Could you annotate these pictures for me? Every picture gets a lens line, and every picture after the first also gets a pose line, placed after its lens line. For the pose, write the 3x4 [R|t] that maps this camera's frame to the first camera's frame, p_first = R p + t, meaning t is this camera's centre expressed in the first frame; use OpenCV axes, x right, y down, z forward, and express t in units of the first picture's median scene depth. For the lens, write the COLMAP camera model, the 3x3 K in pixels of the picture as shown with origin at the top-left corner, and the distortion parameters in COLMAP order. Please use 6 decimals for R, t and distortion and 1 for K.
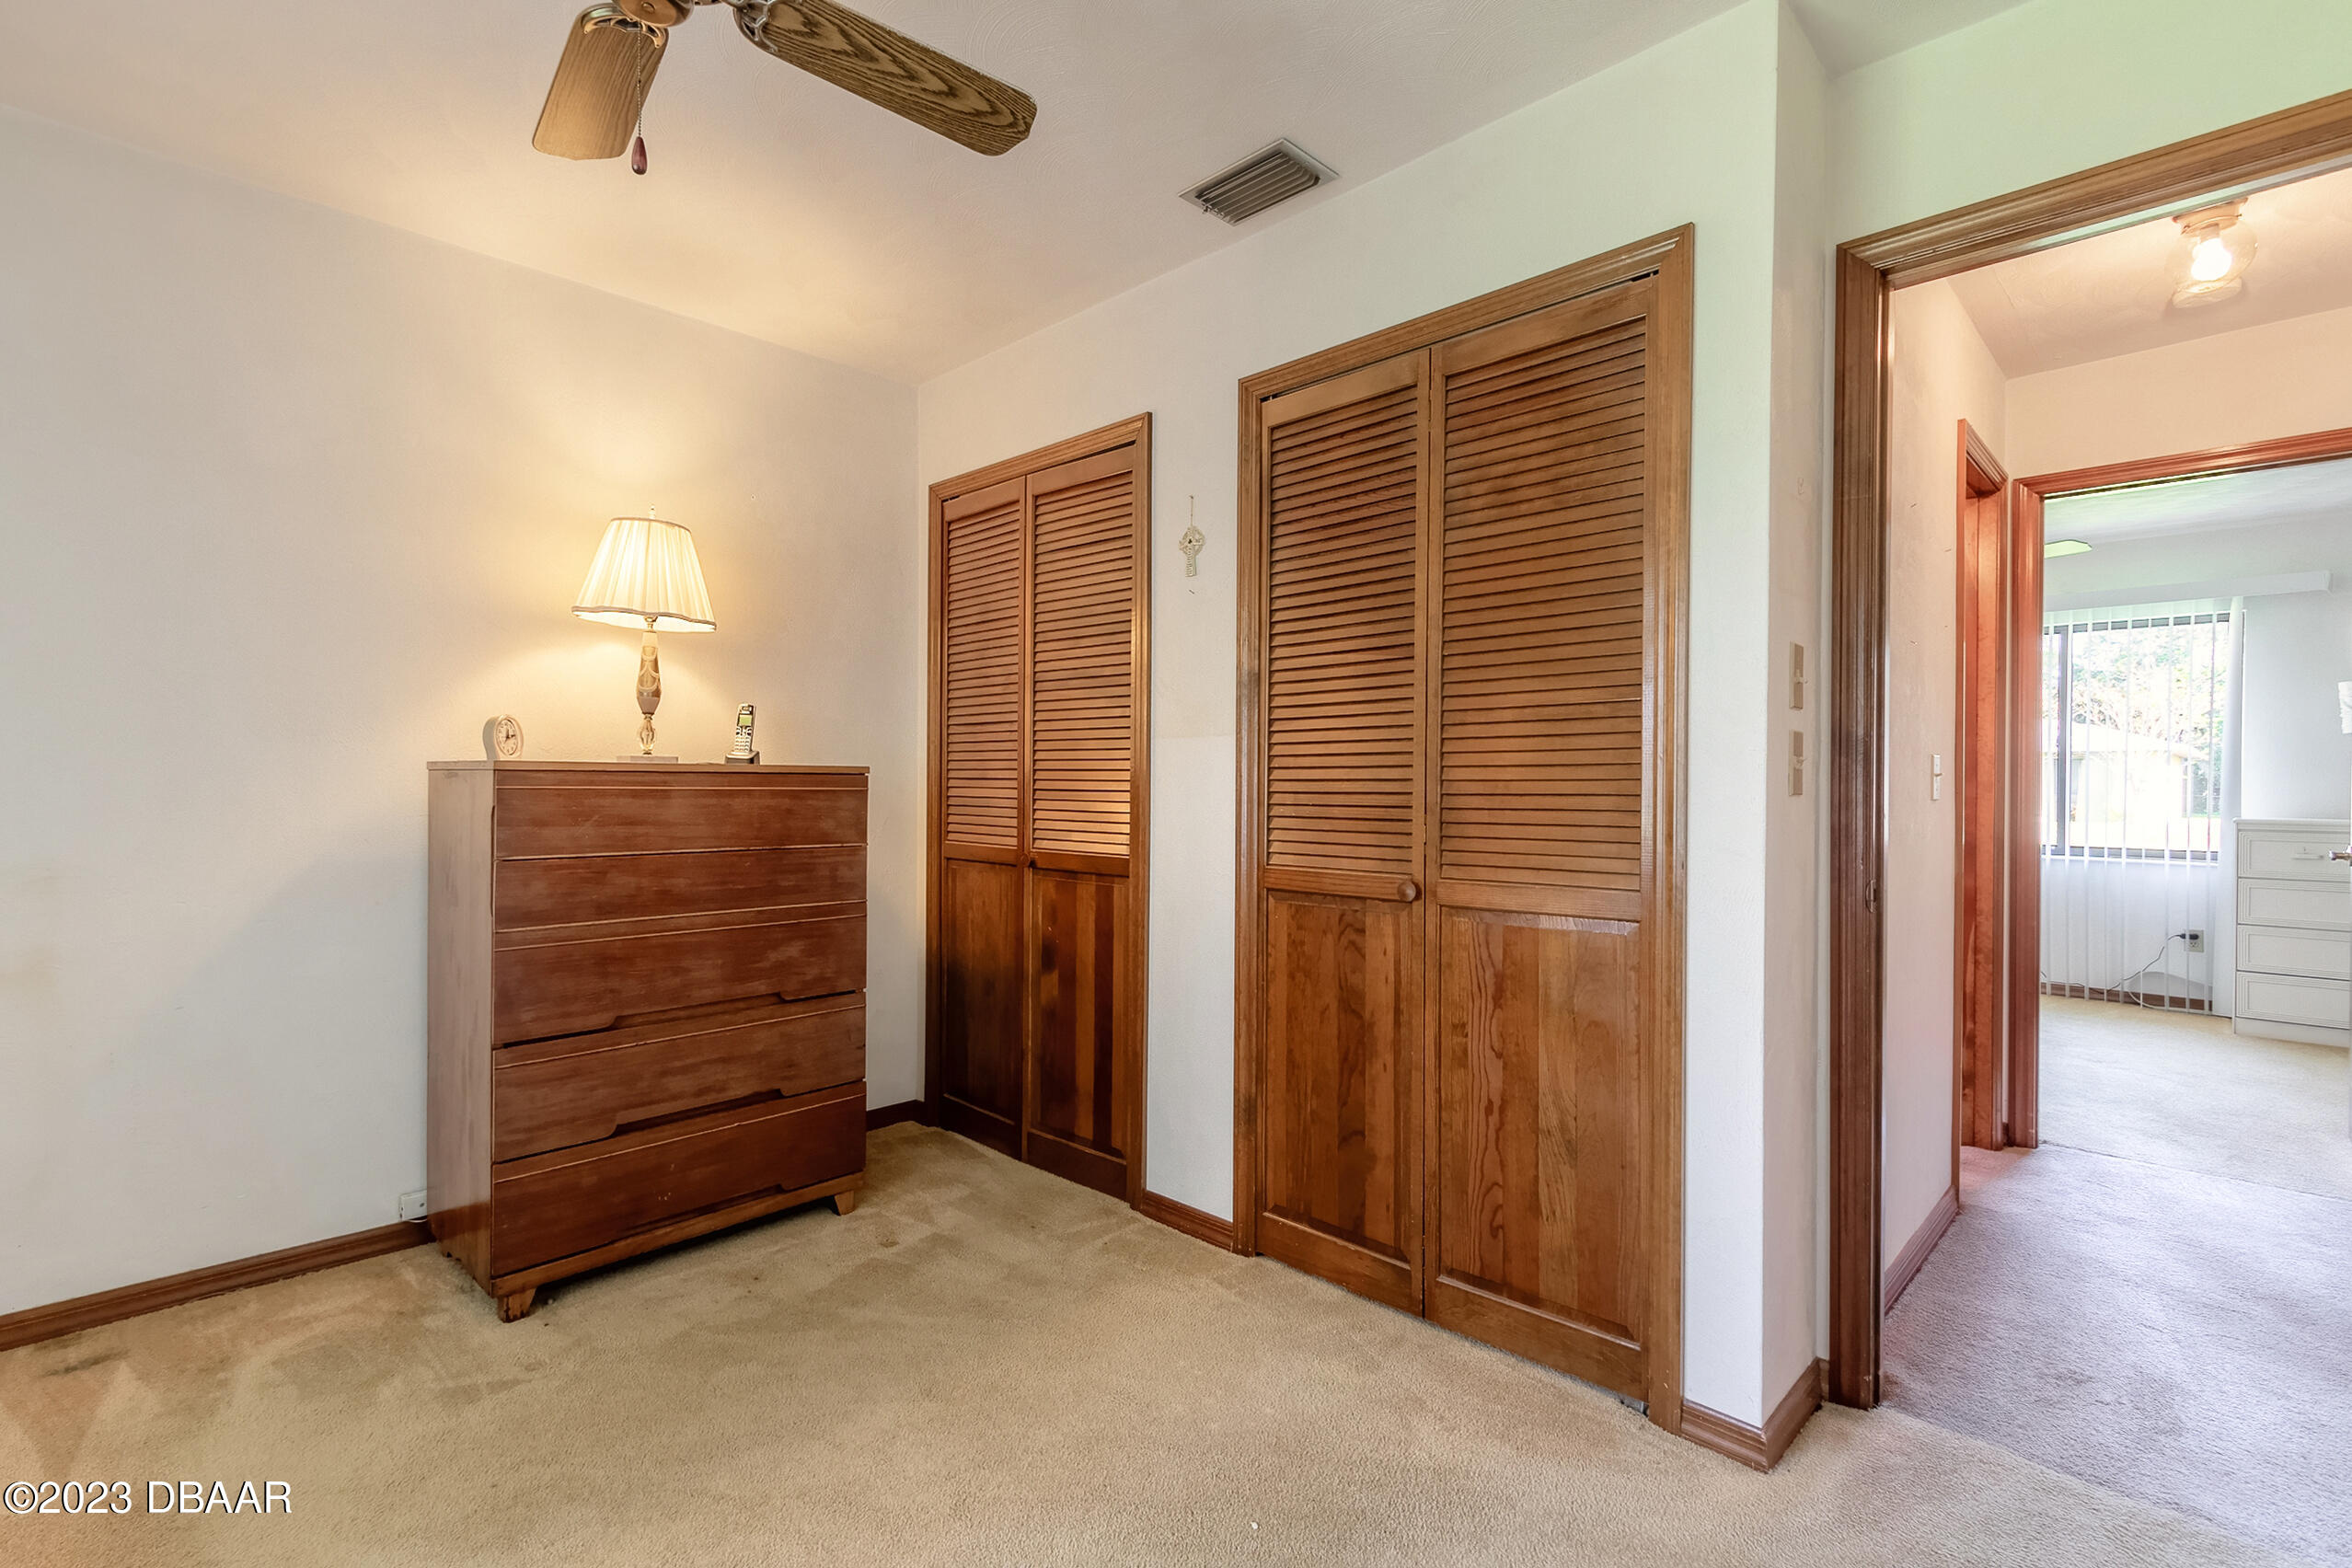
lens RADIAL K [[1079.9, 0, 1141.9], [0, 1079.9, 791.2], [0, 0, 1]] dist [0.011986, -0.005471]
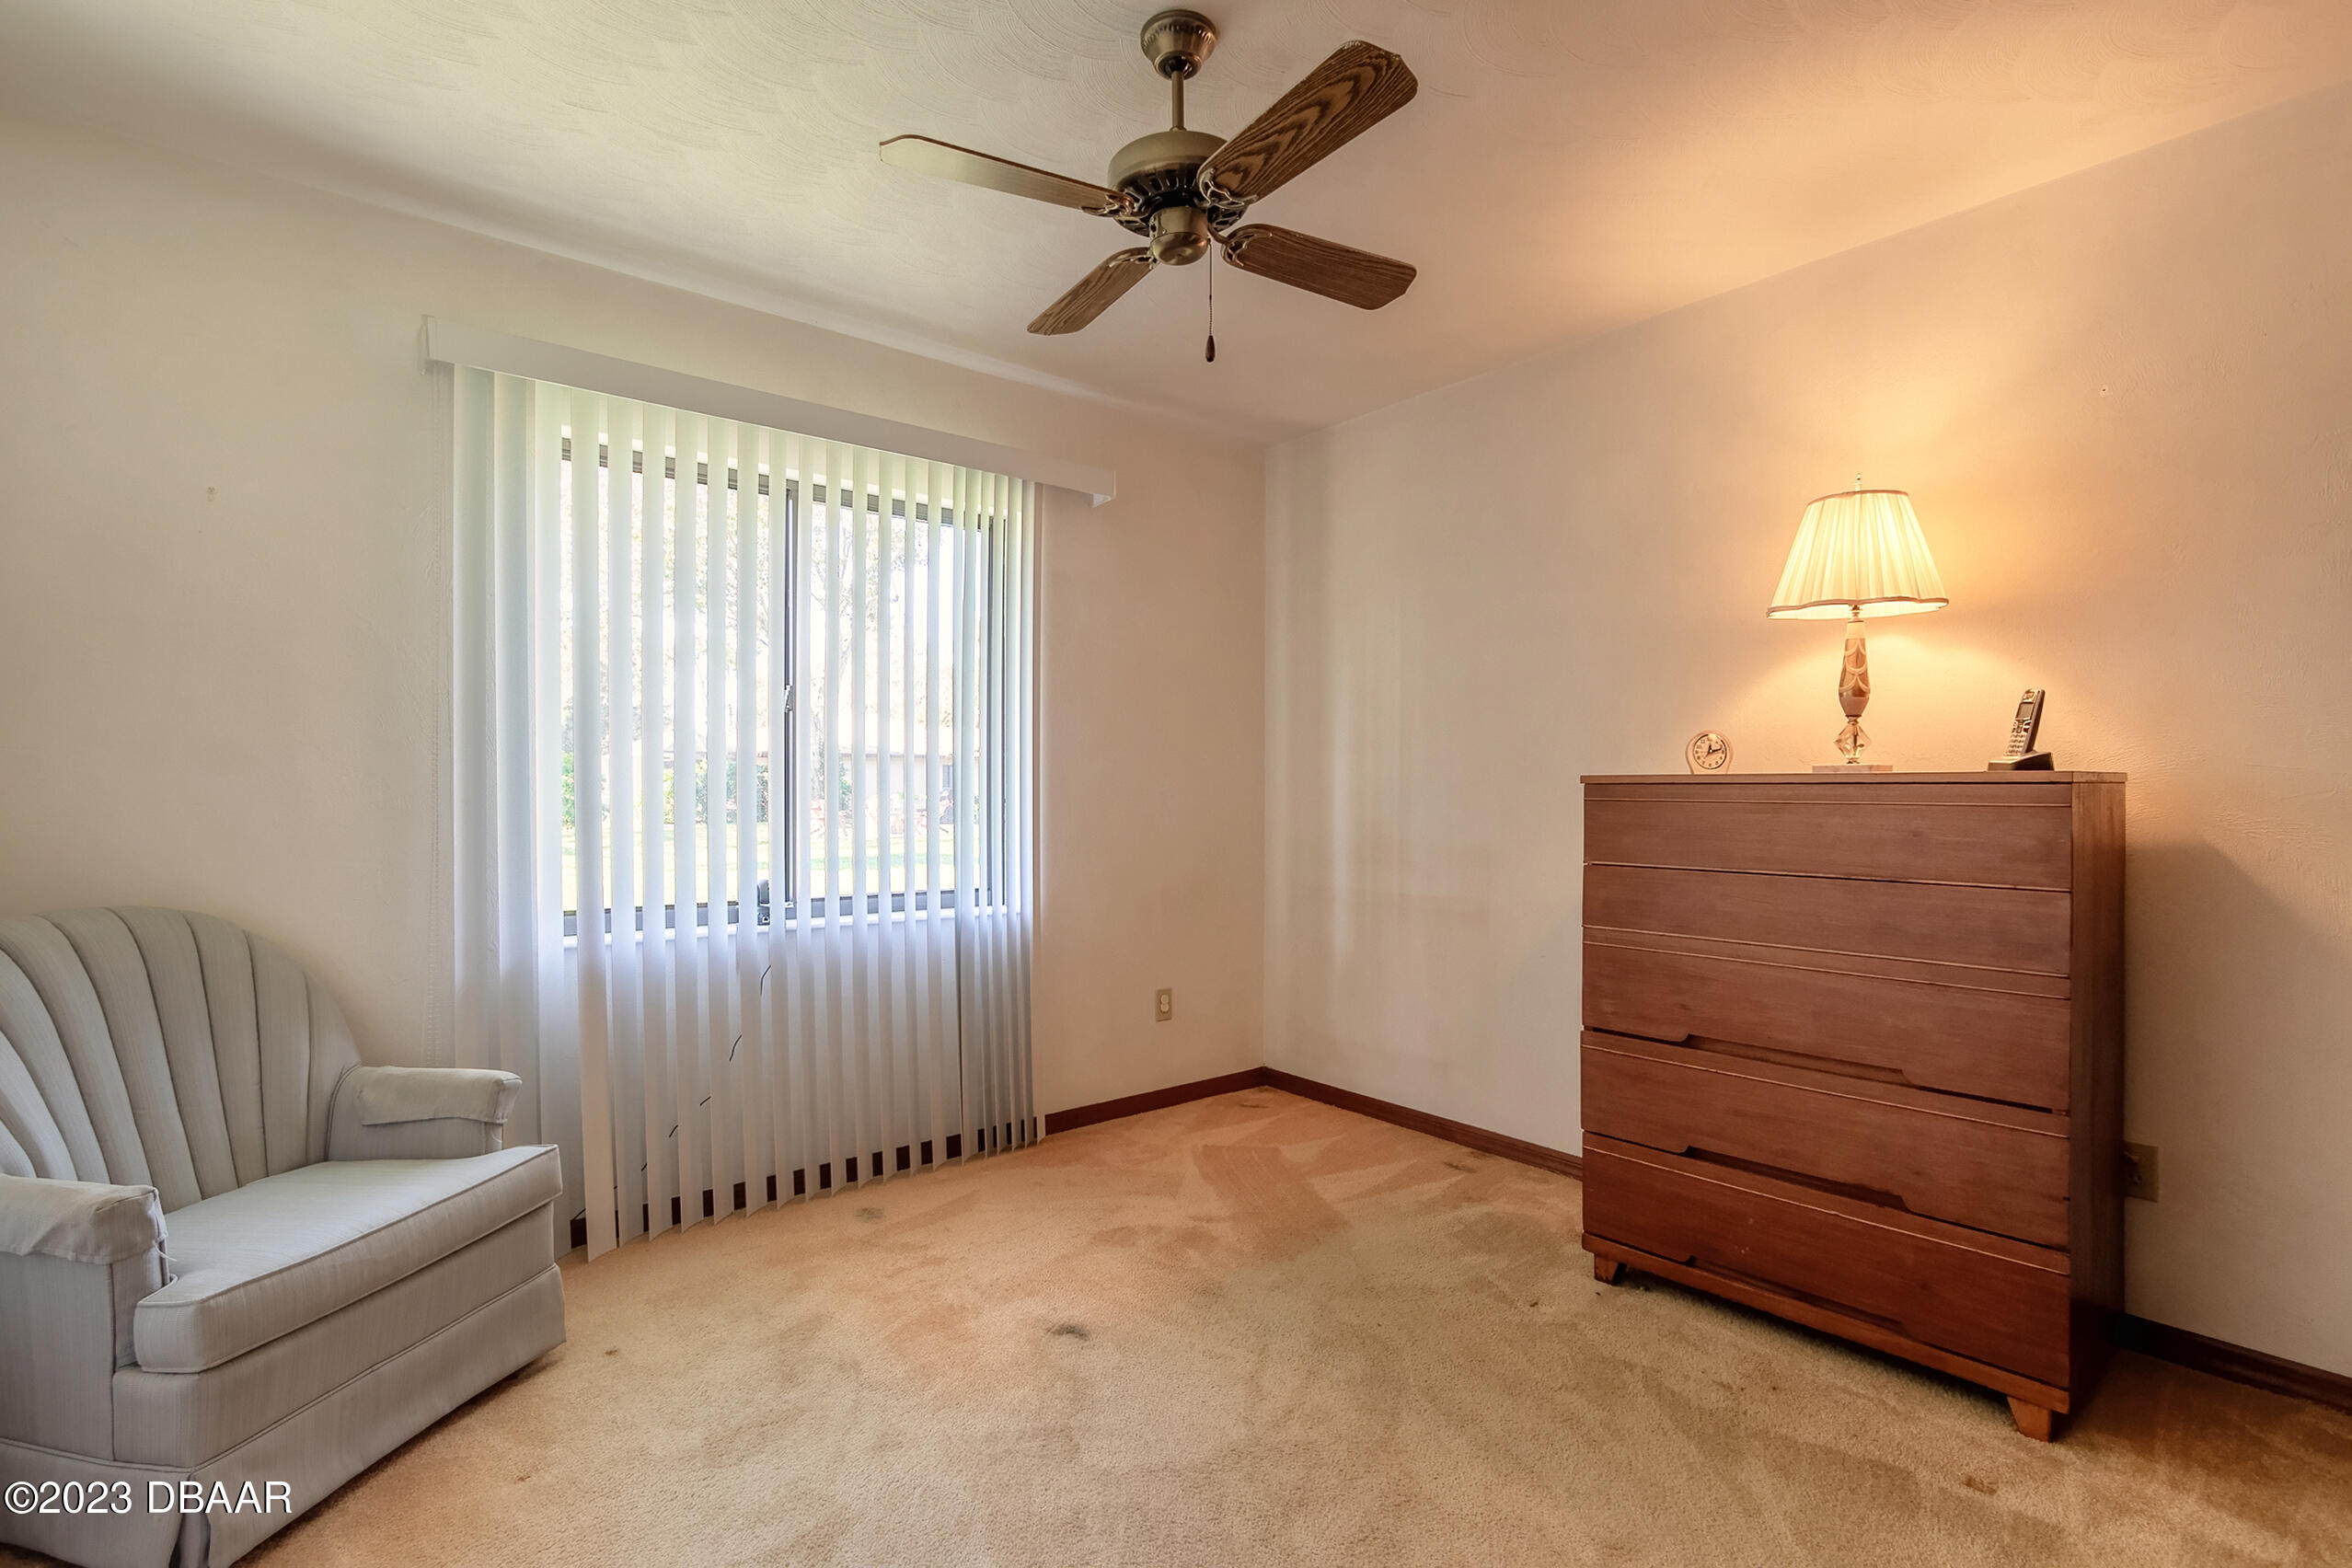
lens RADIAL K [[1079.9, 0, 1141.9], [0, 1079.9, 791.2], [0, 0, 1]] dist [0.011986, -0.005471]
pose [[-0.104040, -0.005262, -0.994559, 0.500972], [-0.013551, 0.999901, -0.003873, -0.000483], [0.994481, 0.013075, -0.104101, 0.563832]]
